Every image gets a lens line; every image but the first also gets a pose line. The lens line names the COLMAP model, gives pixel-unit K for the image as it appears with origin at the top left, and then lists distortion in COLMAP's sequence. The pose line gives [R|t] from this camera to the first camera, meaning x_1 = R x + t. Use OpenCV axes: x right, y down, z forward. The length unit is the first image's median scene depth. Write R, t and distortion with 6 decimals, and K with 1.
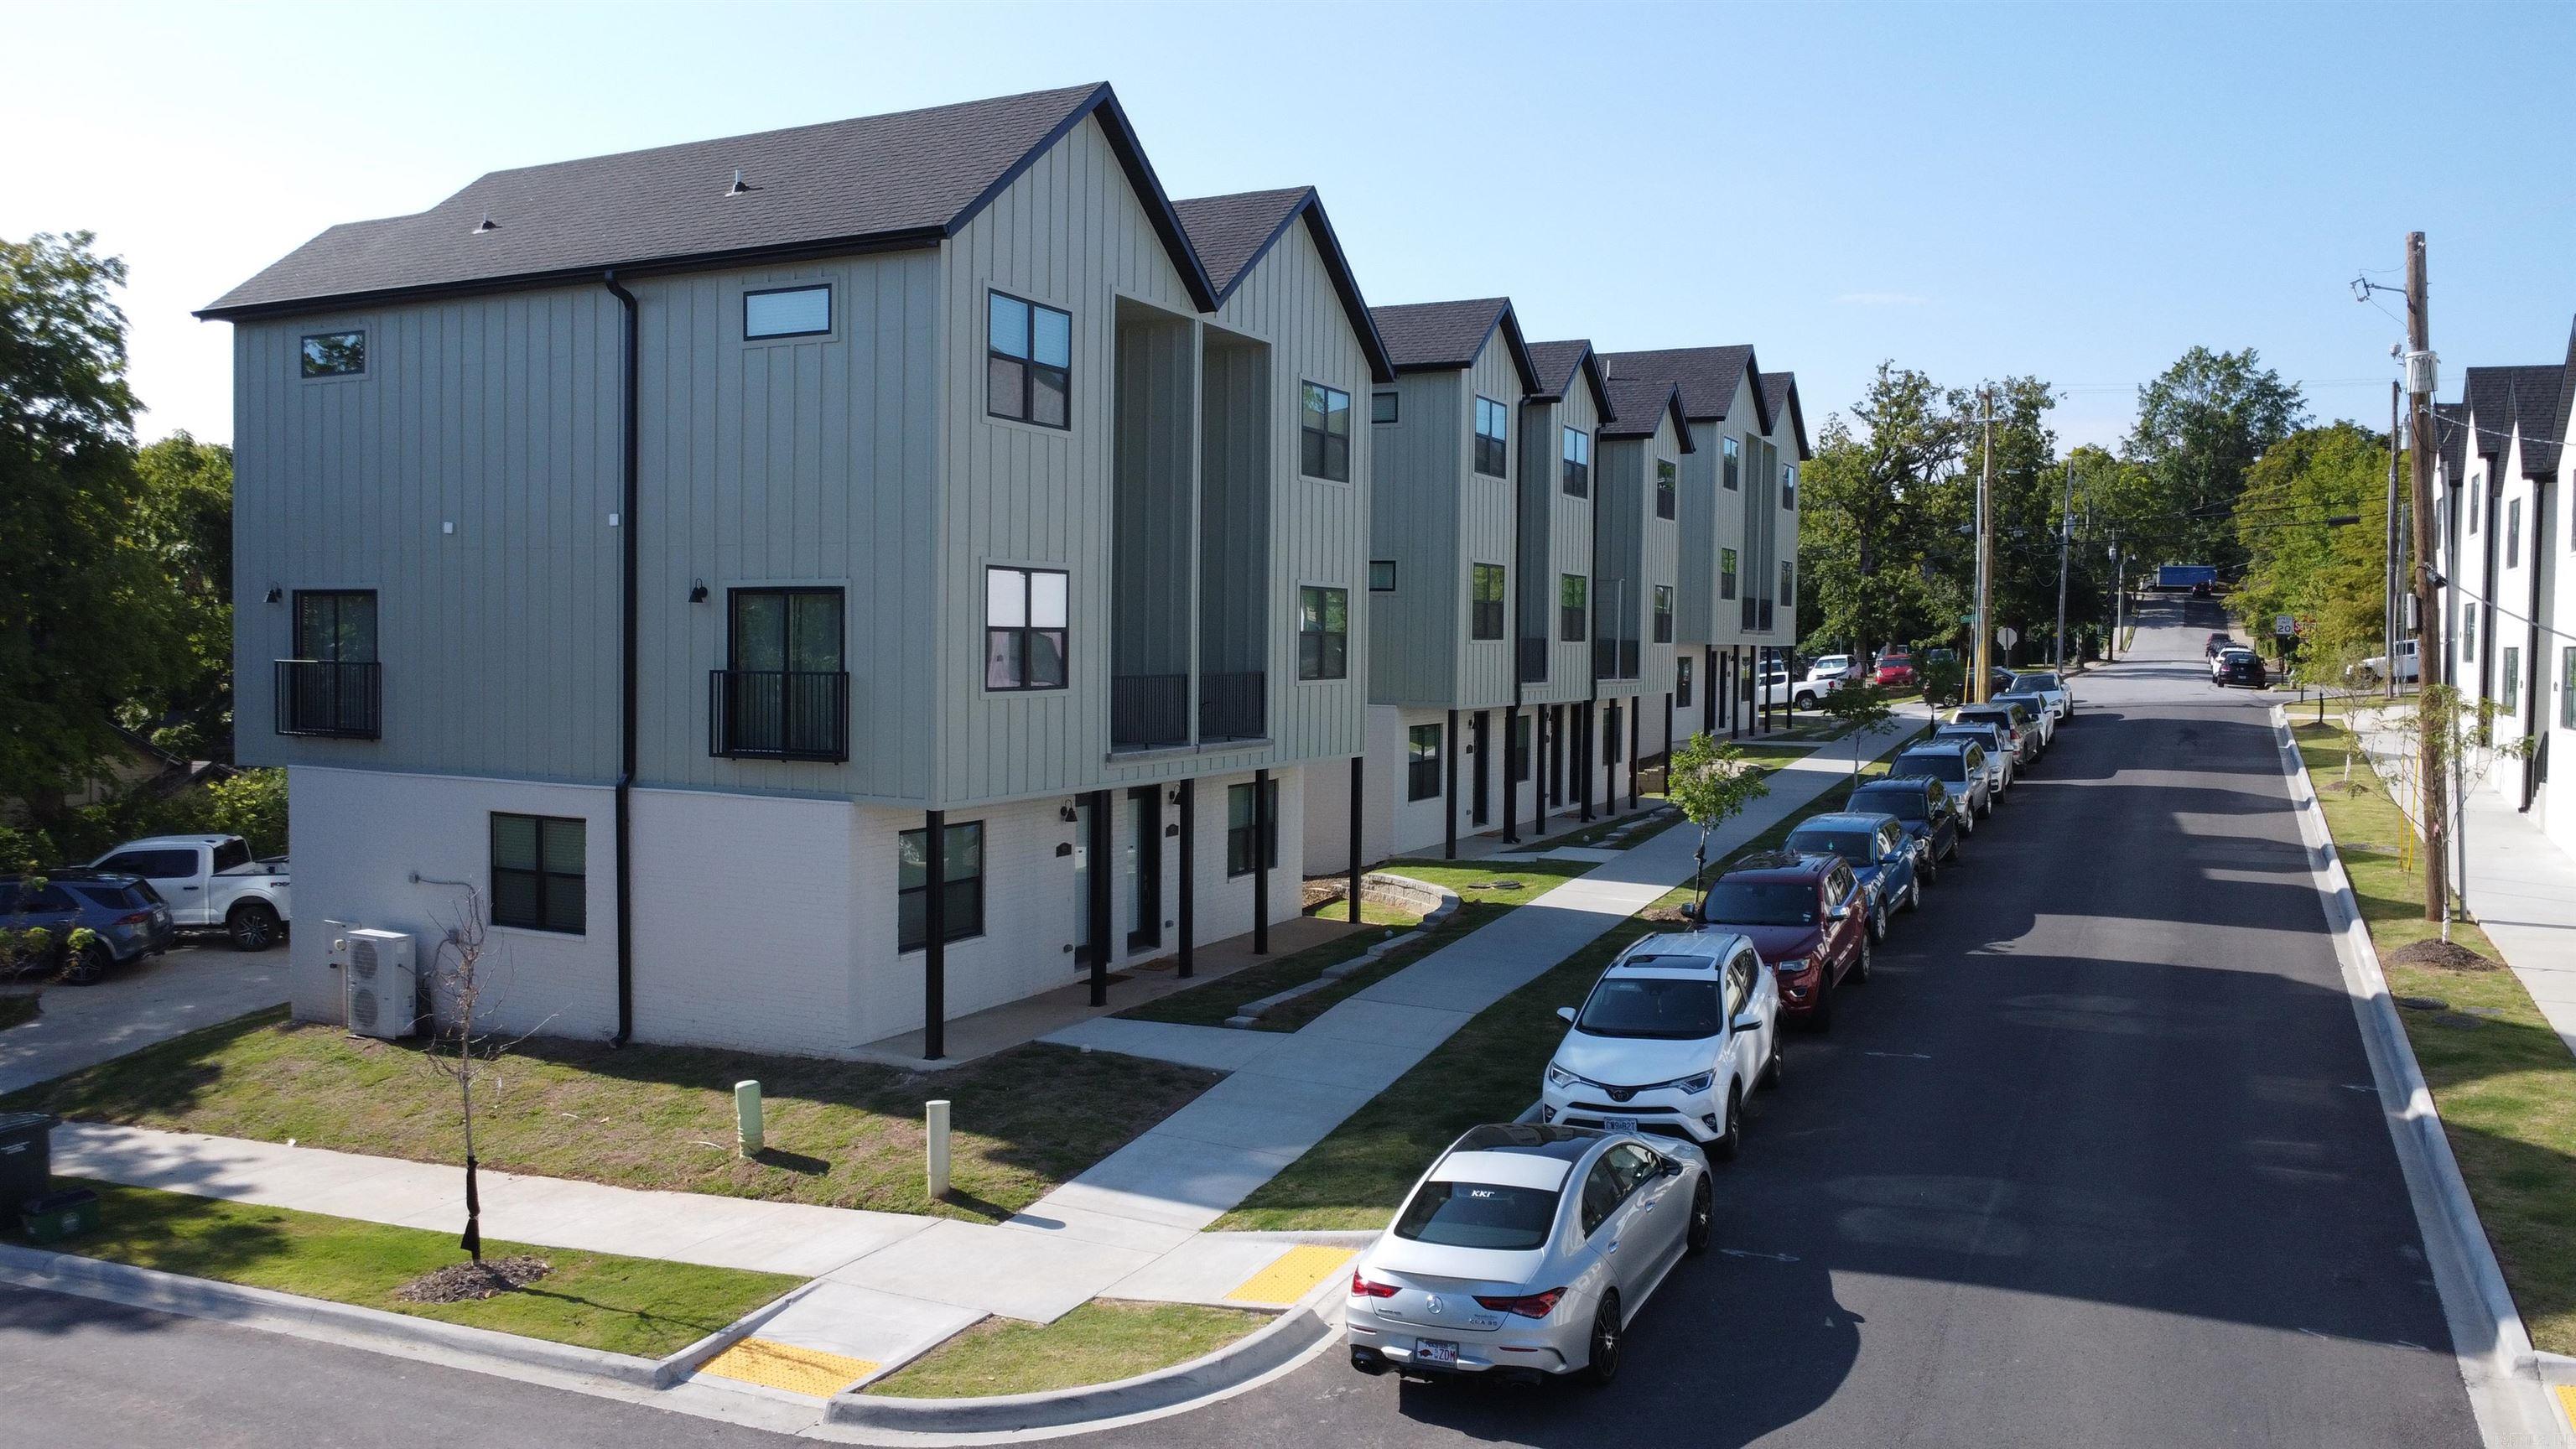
lens RADIAL K [[1874.4, 0, 1288.0], [0, 1874.4, 724.5], [0, 0, 1]] dist [-0.013625, -0.023837]
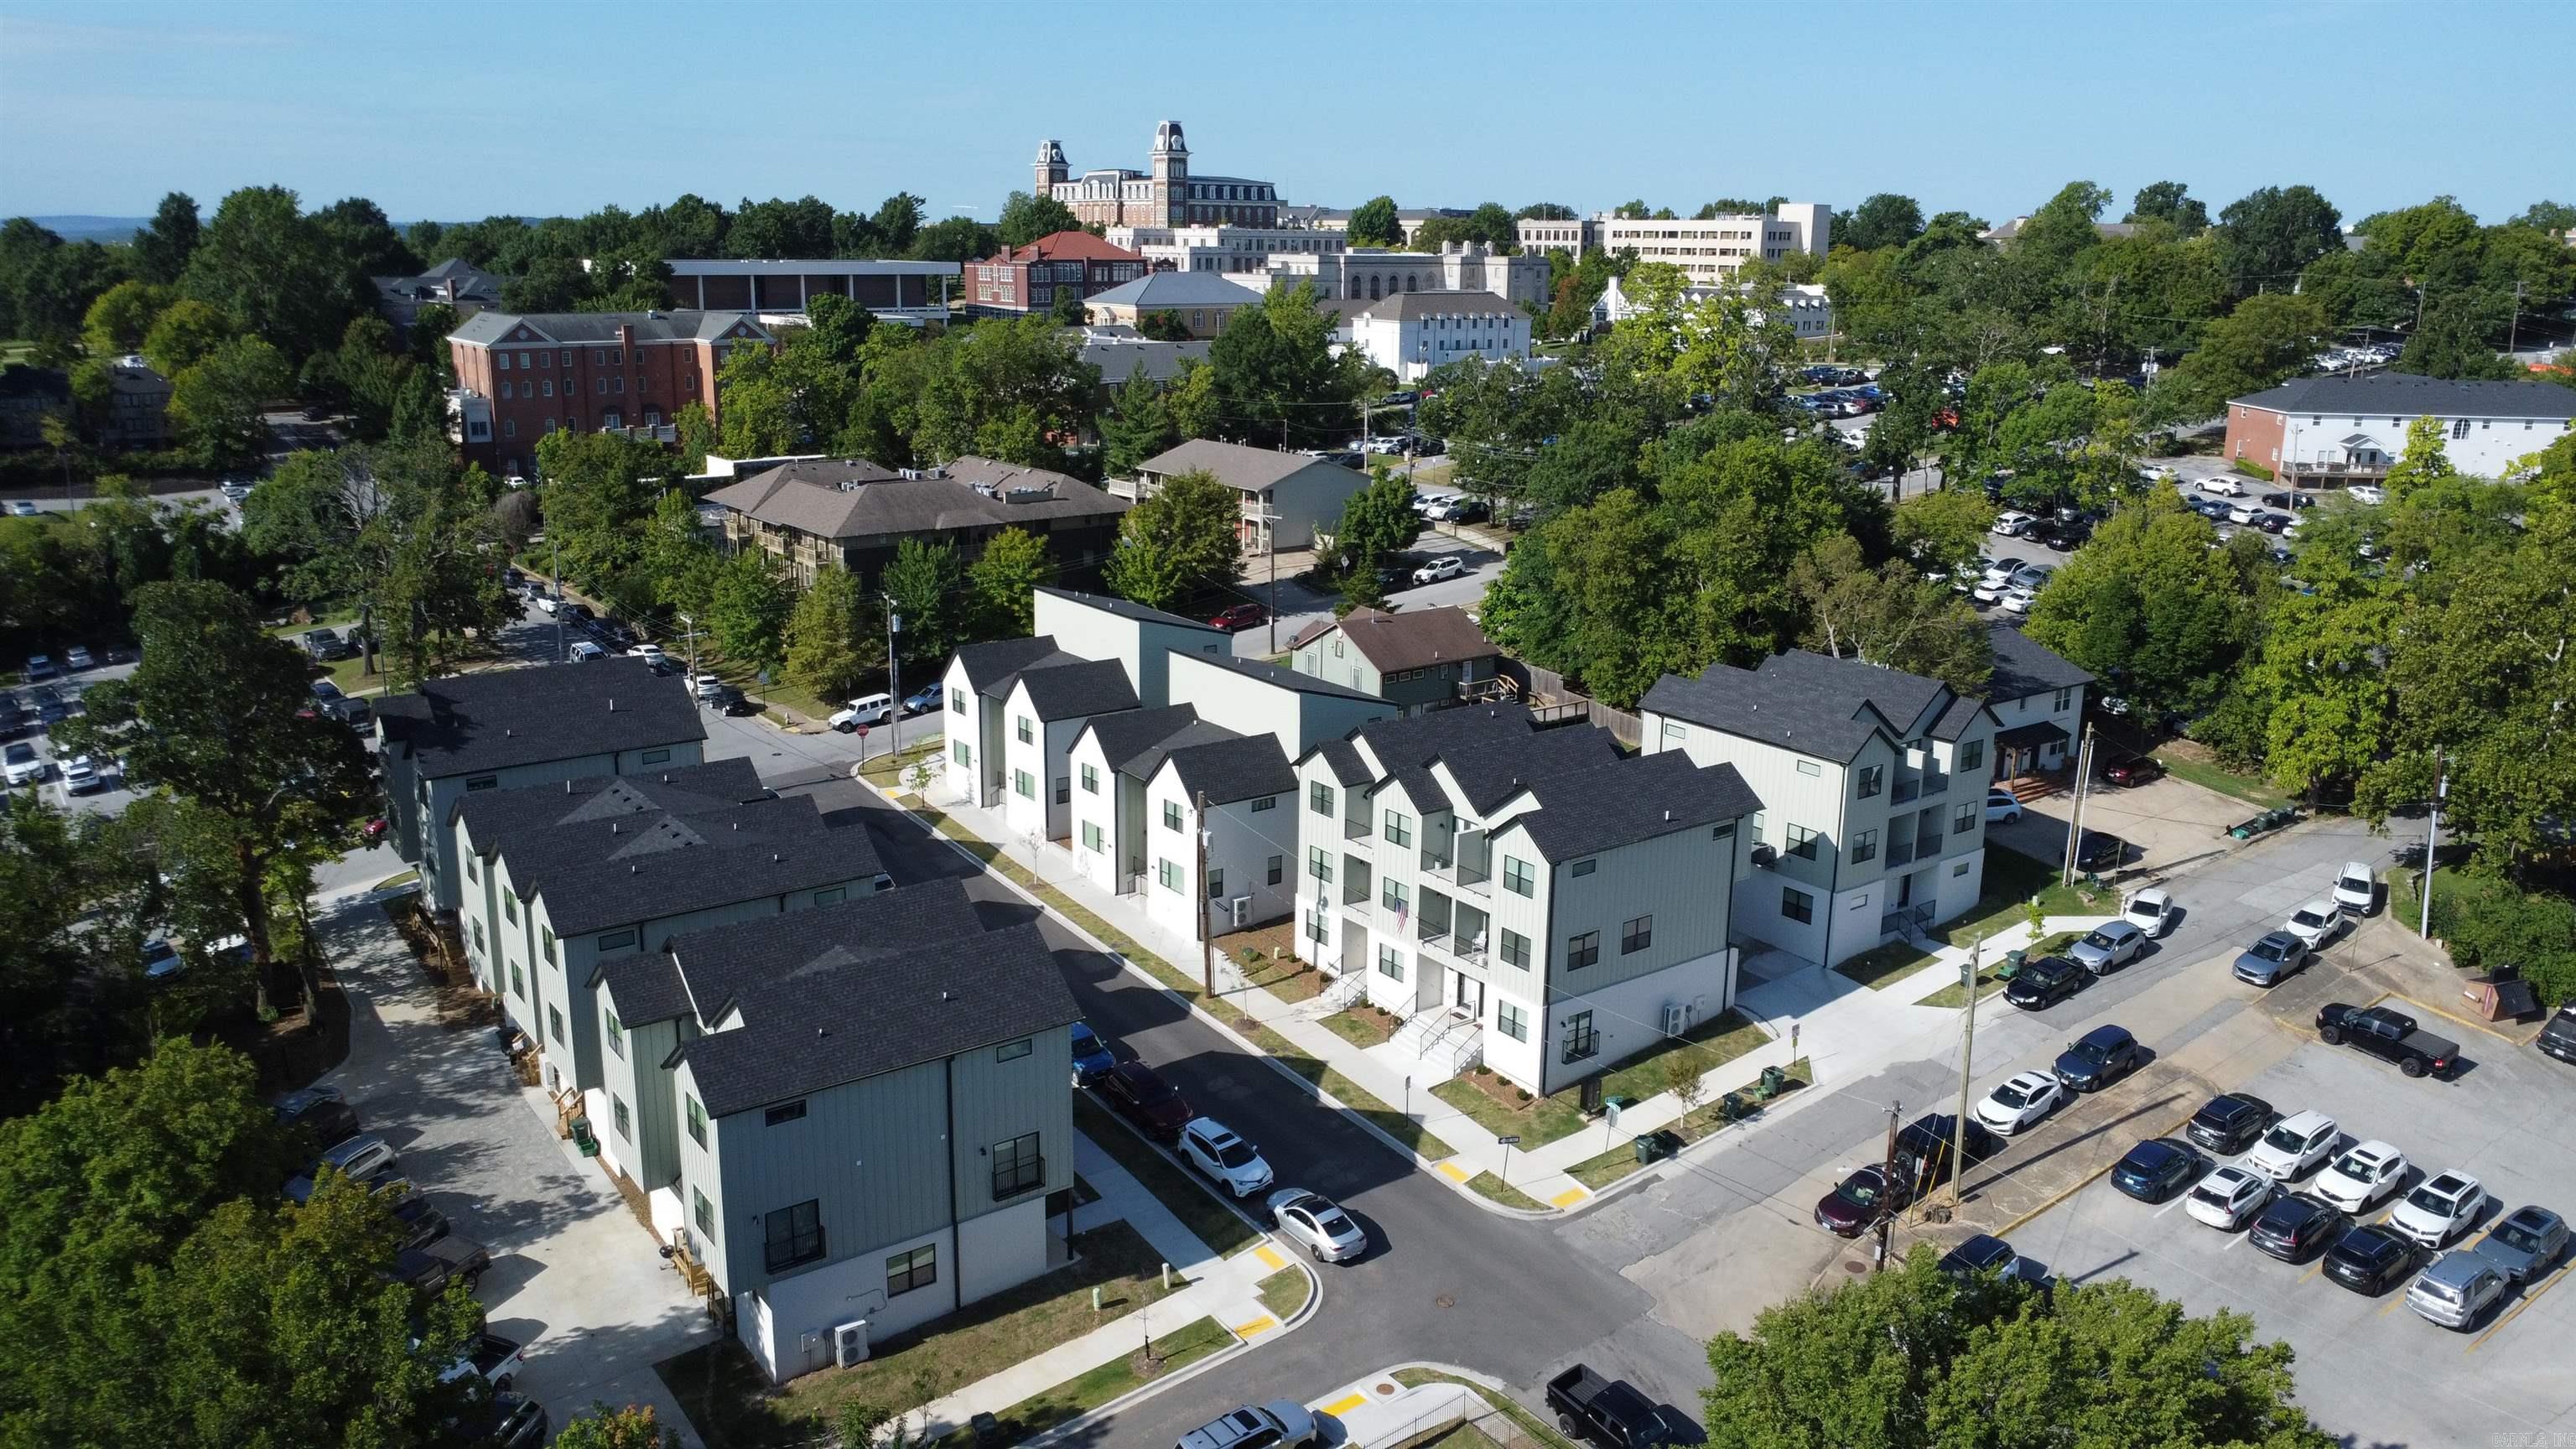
lens RADIAL K [[1874.4, 0, 1288.0], [0, 1874.4, 724.5], [0, 0, 1]] dist [-0.013625, -0.023837]
pose [[0.456974, -0.228448, 0.859643, -2.222611], [0.036231, 0.970434, 0.238631, -1.258682], [-0.888742, -0.077903, 0.451740, -0.584713]]
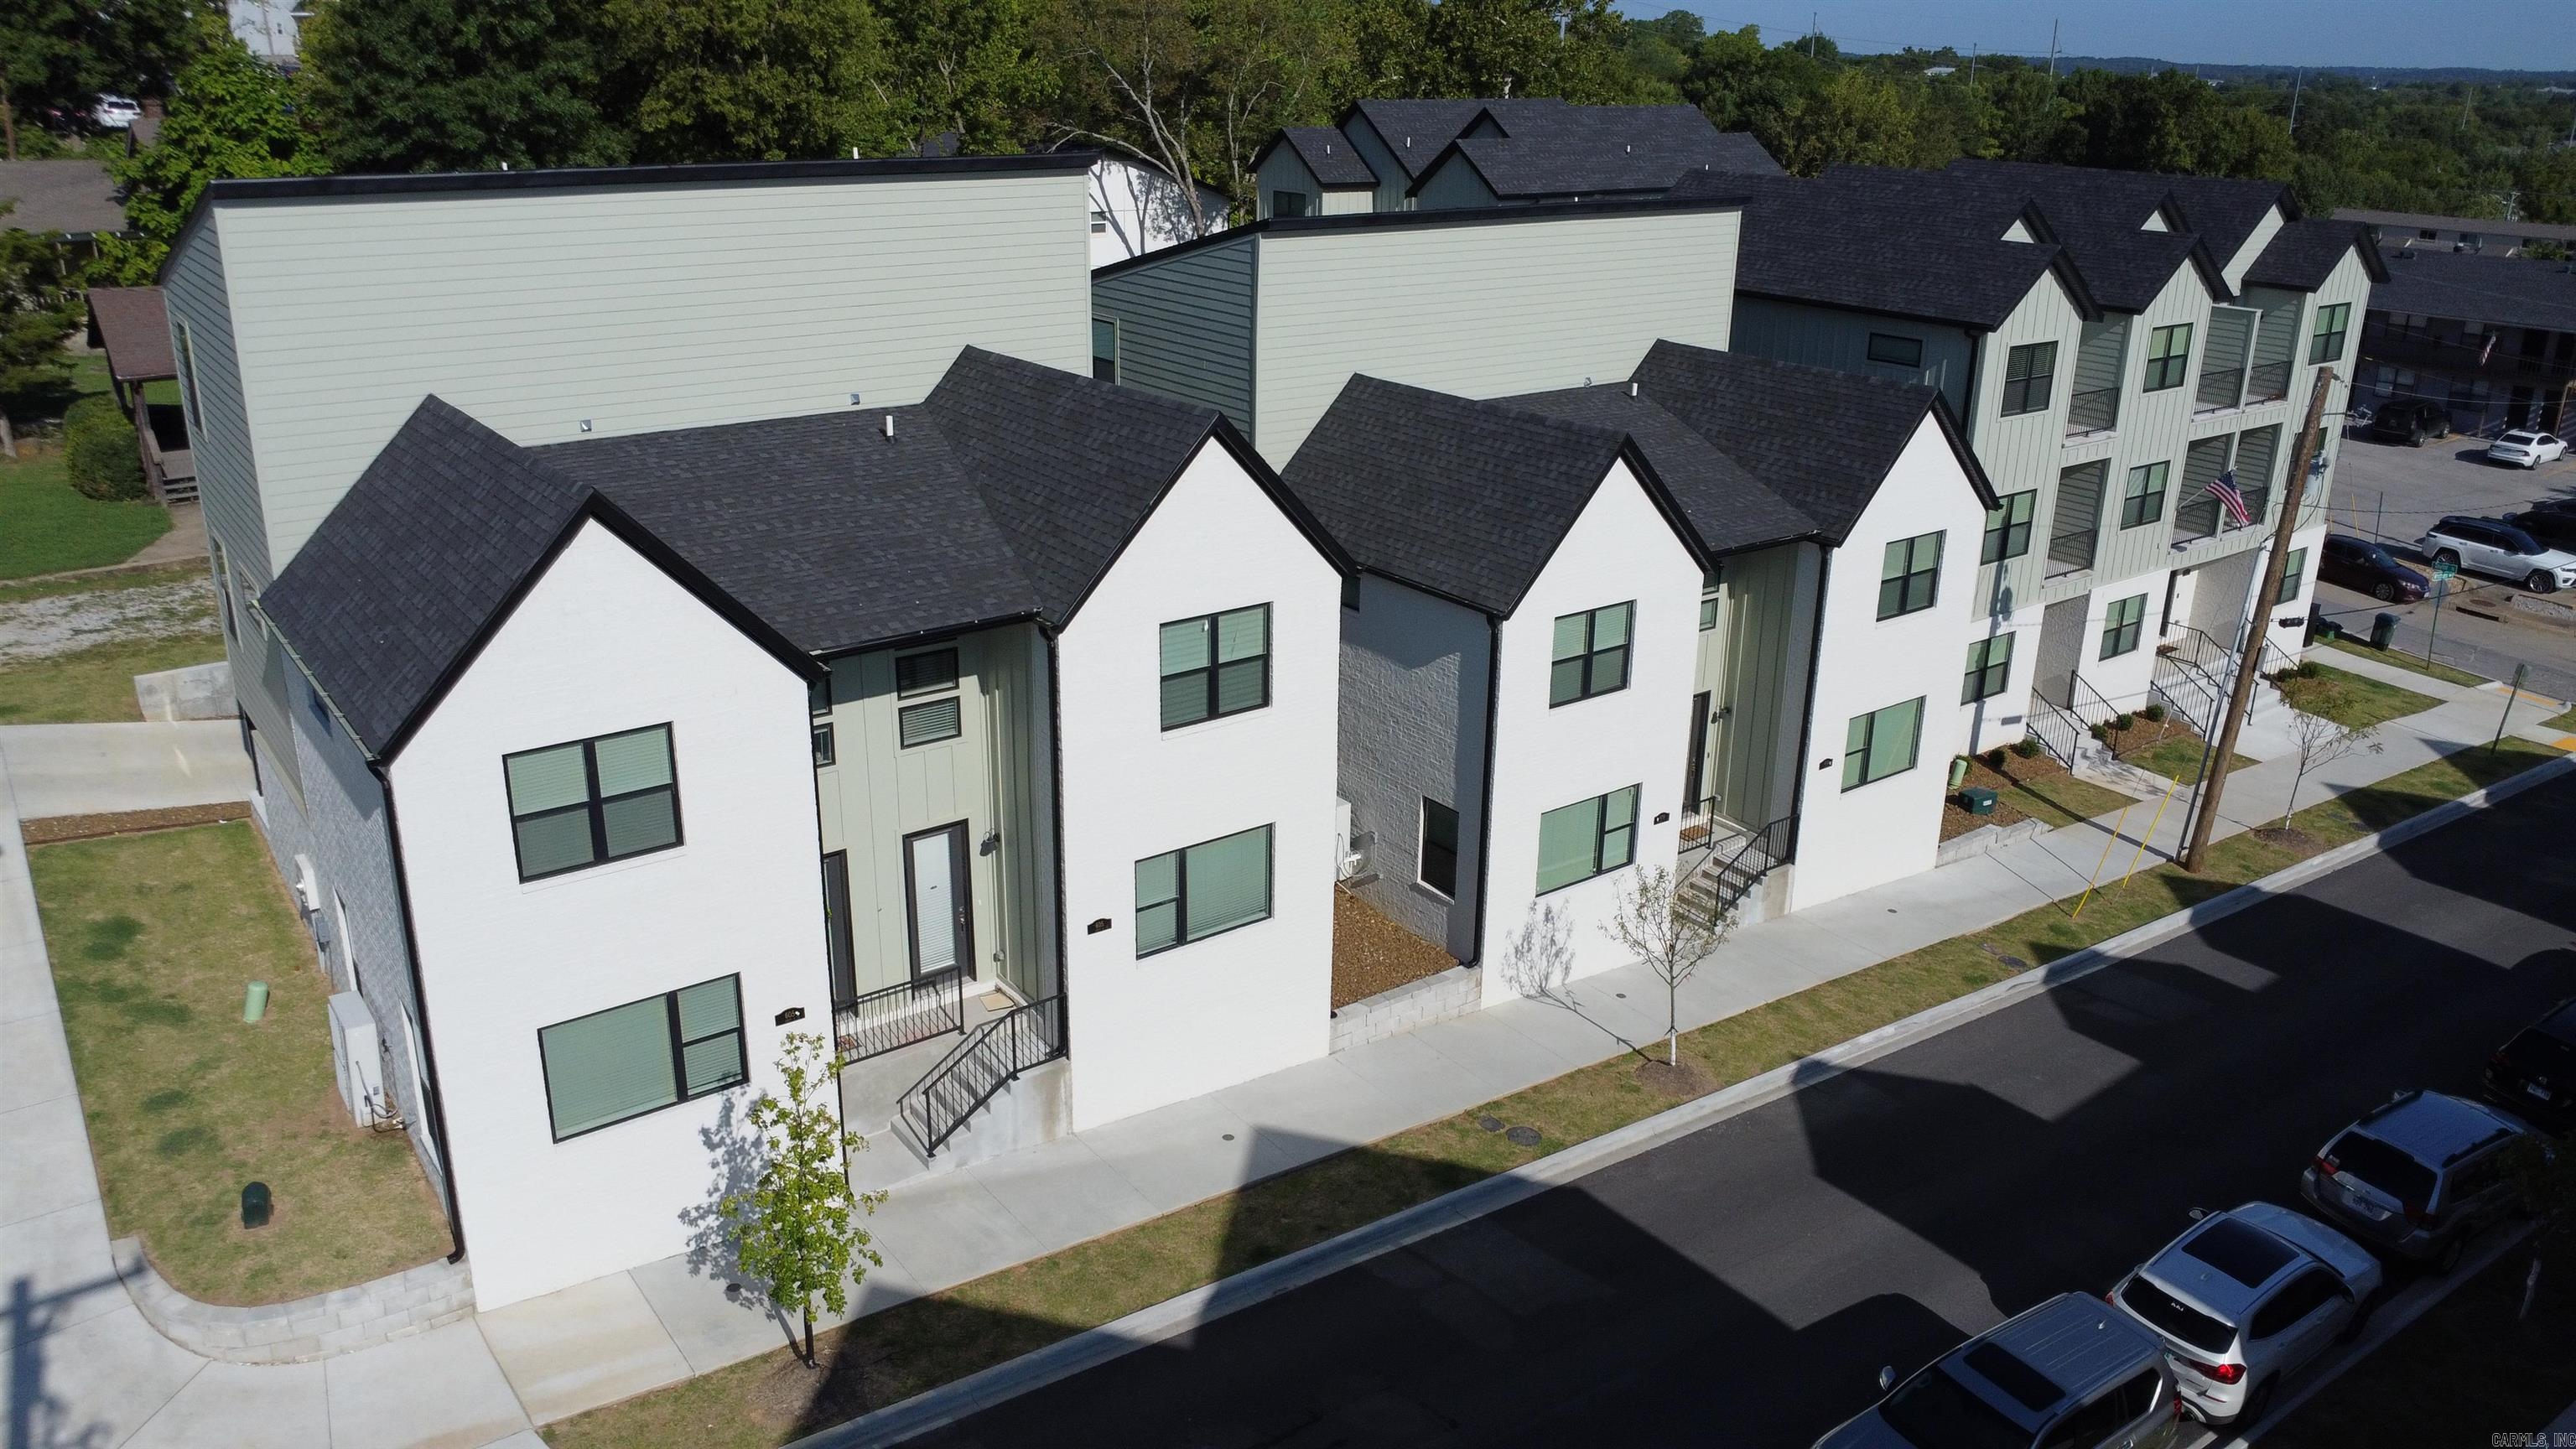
lens RADIAL K [[1874.4, 0, 1288.0], [0, 1874.4, 724.5], [0, 0, 1]] dist [-0.013625, -0.023837]
pose [[-0.892479, -0.176432, 0.415153, 0.758274], [-0.002291, 0.922099, 0.386948, -0.594517], [-0.451082, 0.344392, -0.823358, 2.730596]]
